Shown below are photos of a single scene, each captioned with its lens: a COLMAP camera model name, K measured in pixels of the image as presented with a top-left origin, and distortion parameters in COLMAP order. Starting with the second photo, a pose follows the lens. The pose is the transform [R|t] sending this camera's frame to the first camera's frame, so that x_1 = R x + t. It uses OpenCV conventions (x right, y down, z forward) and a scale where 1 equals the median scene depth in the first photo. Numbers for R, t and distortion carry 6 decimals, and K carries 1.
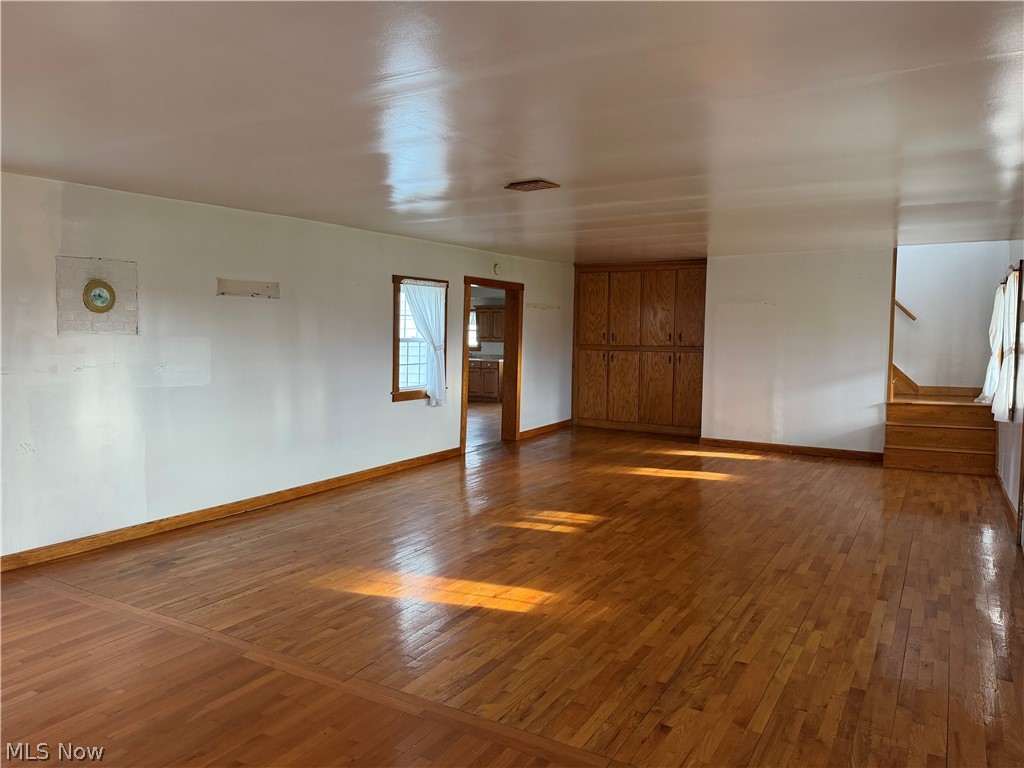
lens RADIAL K [[714.4, 0, 519.8], [0, 714.4, 372.2], [0, 0, 1]] dist [0.074050, -0.102630]
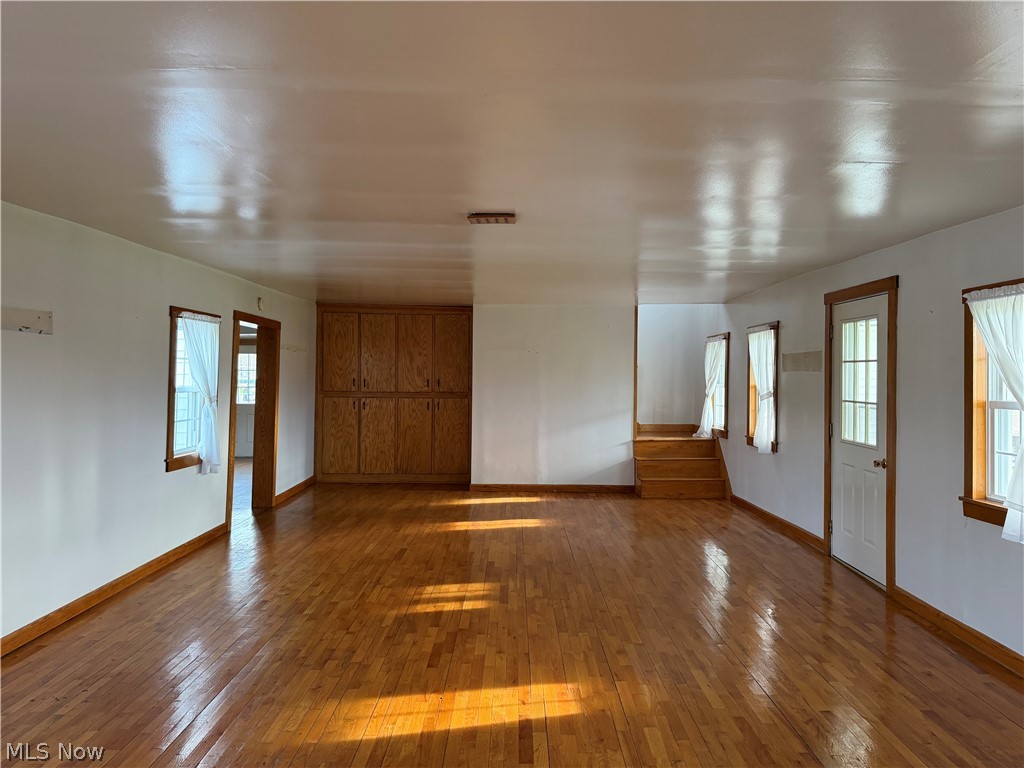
lens RADIAL K [[714.4, 0, 526.3], [0, 714.4, 362.6], [0, 0, 1]] dist [0.074050, -0.102630]
pose [[0.850719, 0.009617, 0.525533, -0.240989], [0.027858, 0.997602, -0.063351, -0.014043], [-0.524882, 0.068535, 0.848411, 0.132185]]
